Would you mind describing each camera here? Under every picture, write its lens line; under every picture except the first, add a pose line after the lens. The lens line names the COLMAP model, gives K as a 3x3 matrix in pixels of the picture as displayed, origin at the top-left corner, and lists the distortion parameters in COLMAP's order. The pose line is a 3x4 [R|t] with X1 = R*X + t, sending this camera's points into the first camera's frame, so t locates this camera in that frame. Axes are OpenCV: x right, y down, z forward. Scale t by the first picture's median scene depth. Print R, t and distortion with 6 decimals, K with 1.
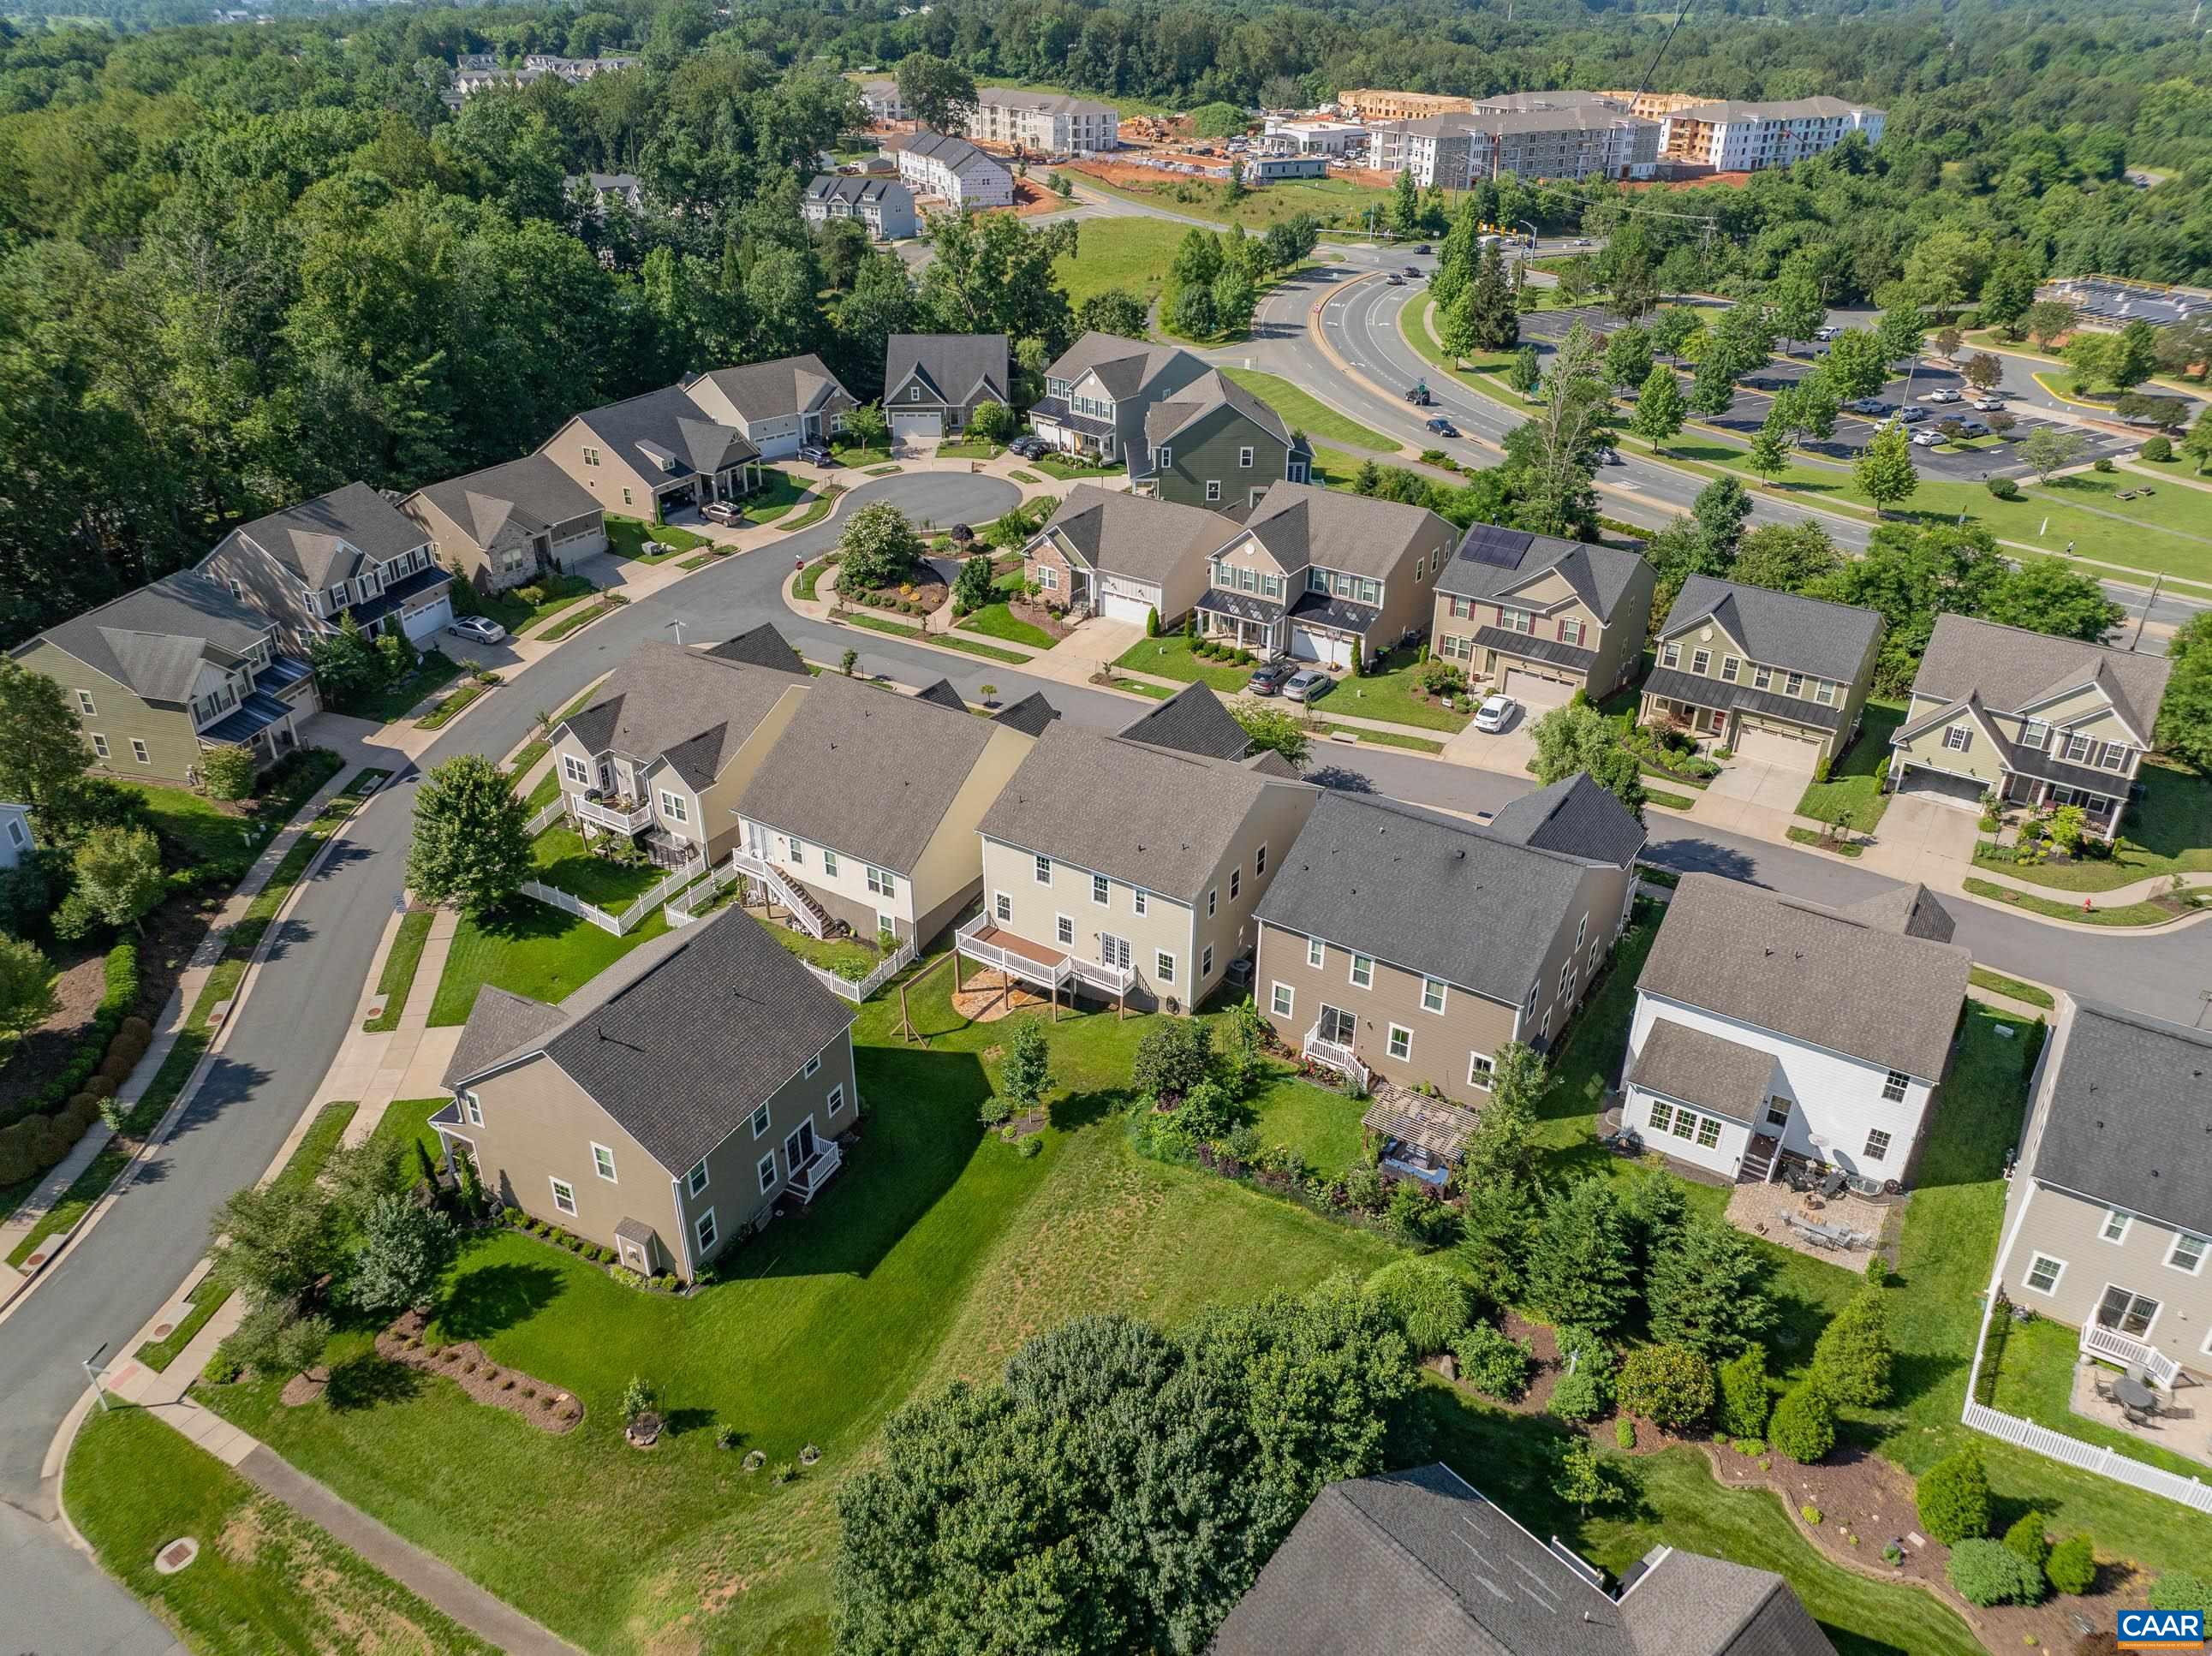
lens RADIAL K [[1570.8, 0, 1107.4], [0, 1570.8, 800.8], [0, 0, 1]] dist [-0.037926, -0.000762]
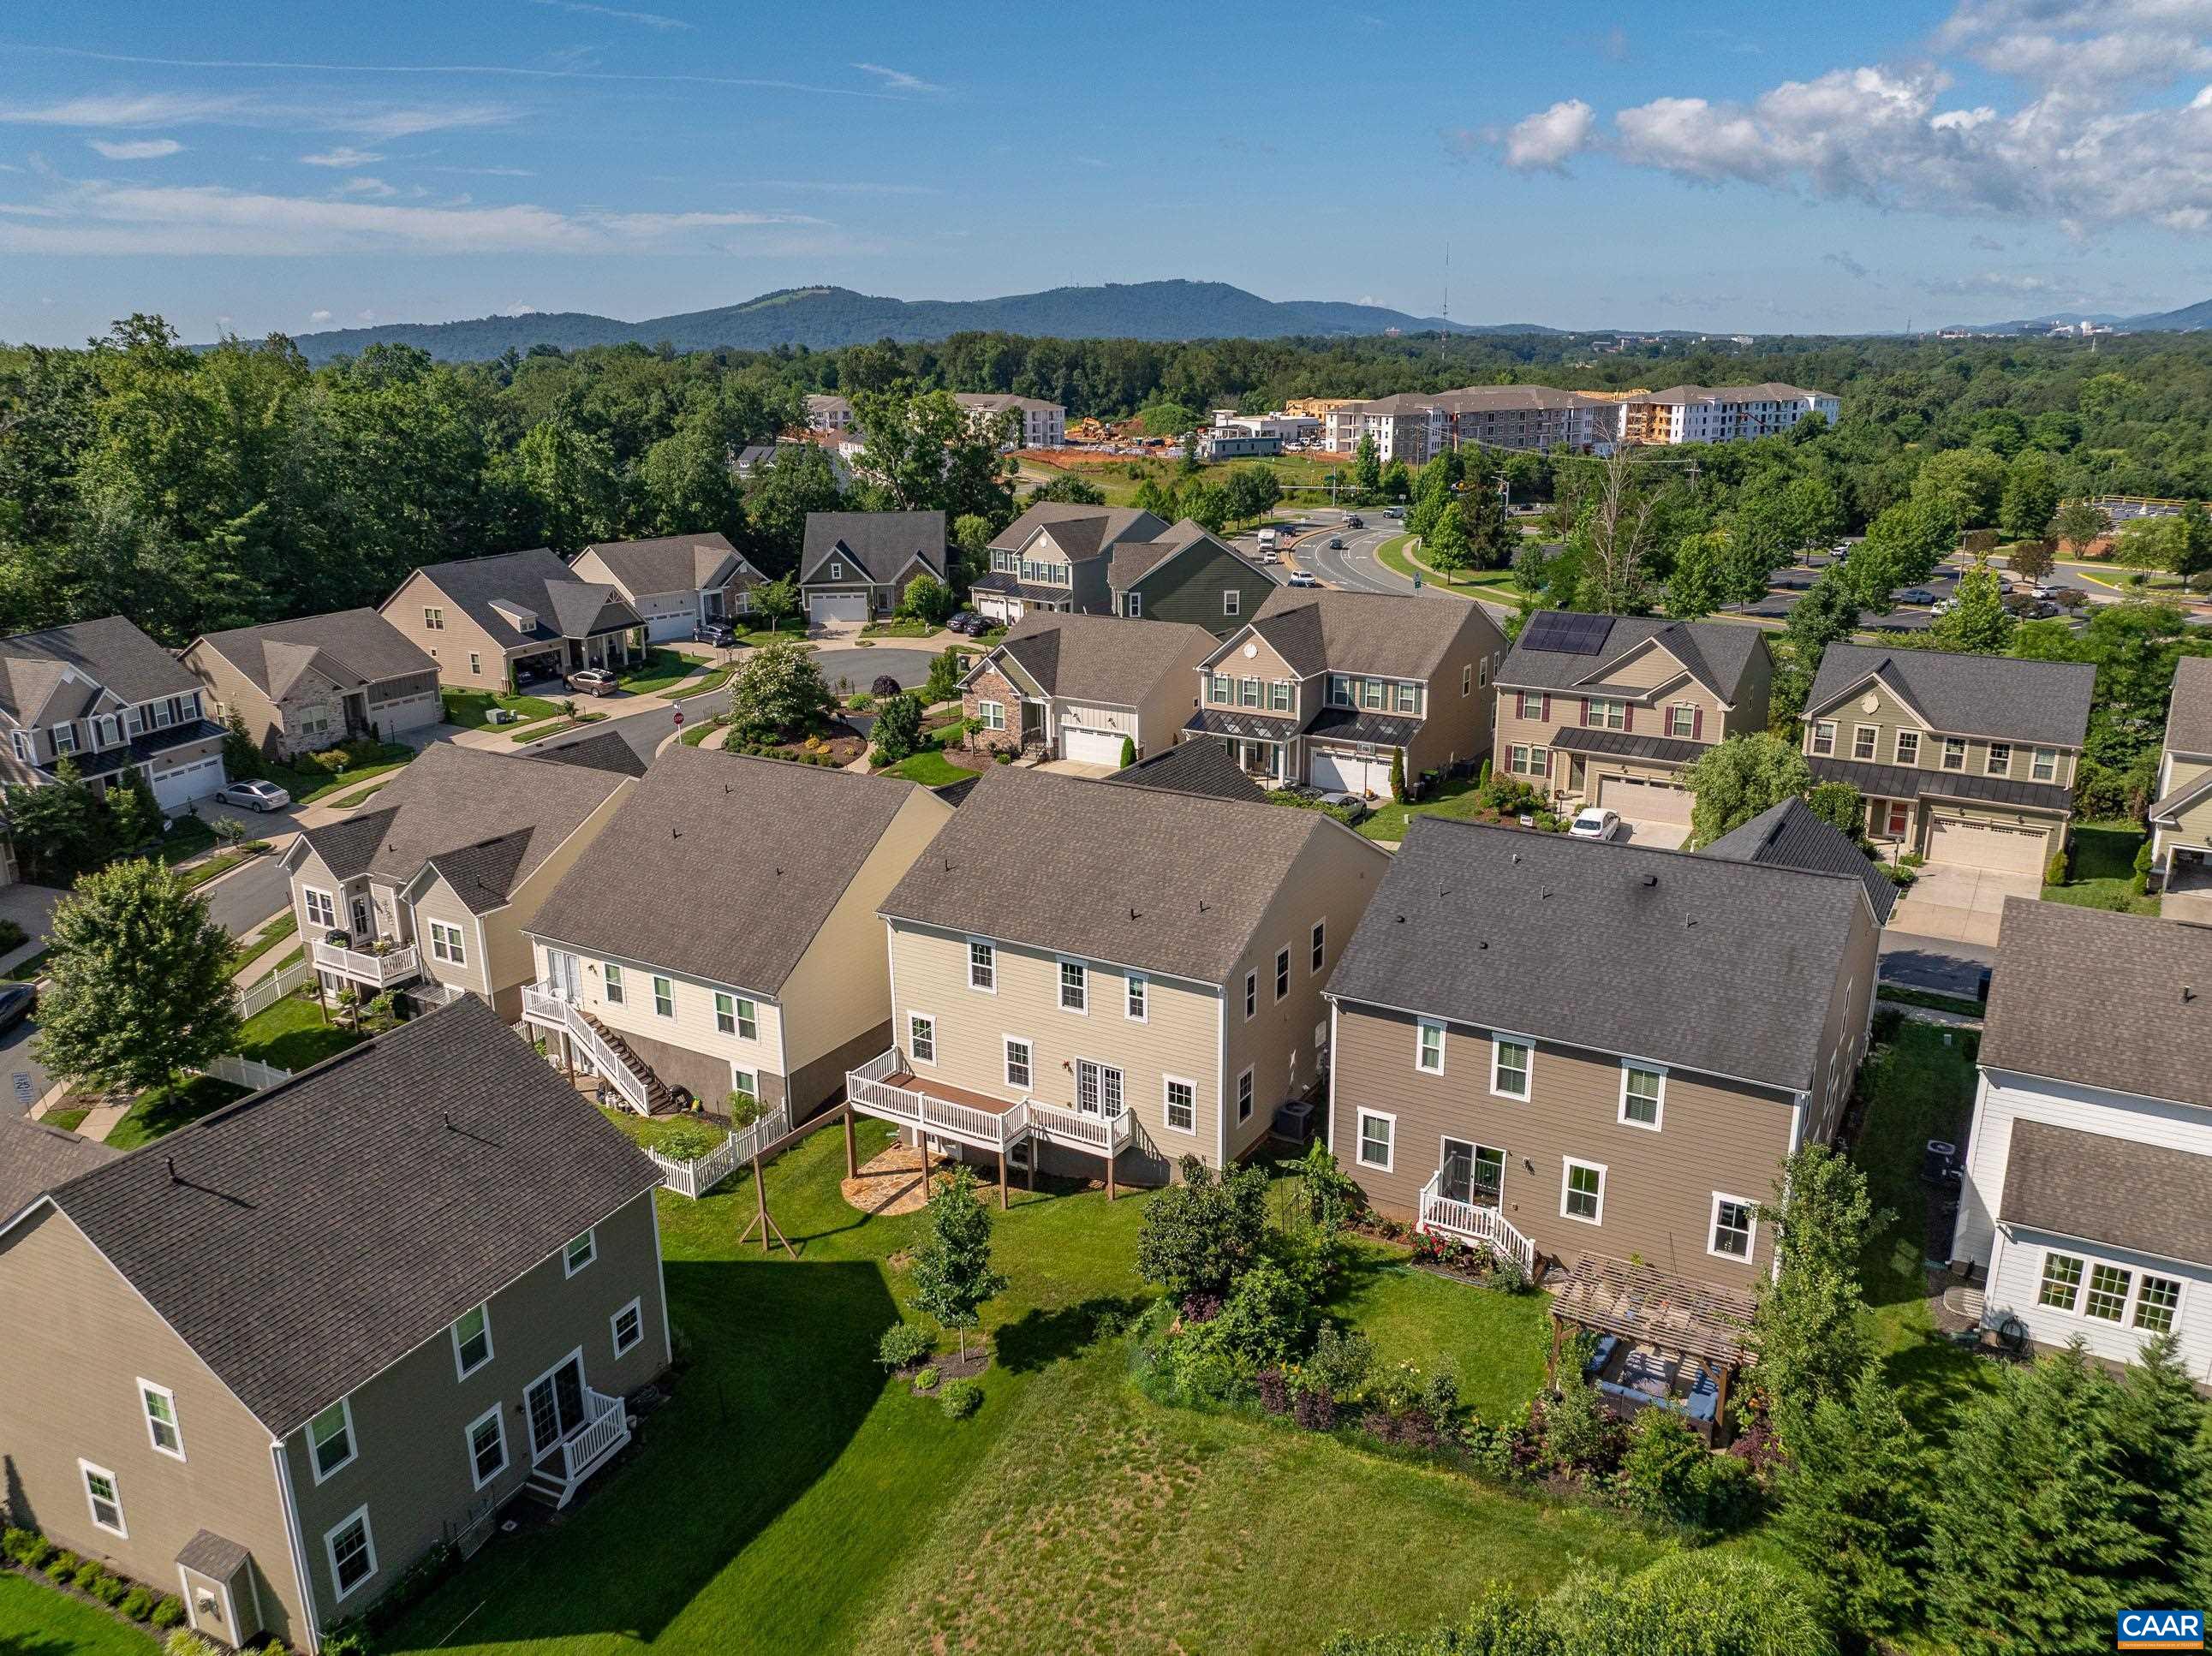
lens RADIAL K [[1598.0, 0, 1106.0], [0, 1598.0, 828.0], [0, 0, 1]] dist [-0.041327, 0.004686]
pose [[0.999322, -0.023857, 0.028034, -0.005832], [0.029349, 0.976050, -0.215557, 0.106747], [-0.022220, 0.216234, 0.976089, 0.285264]]
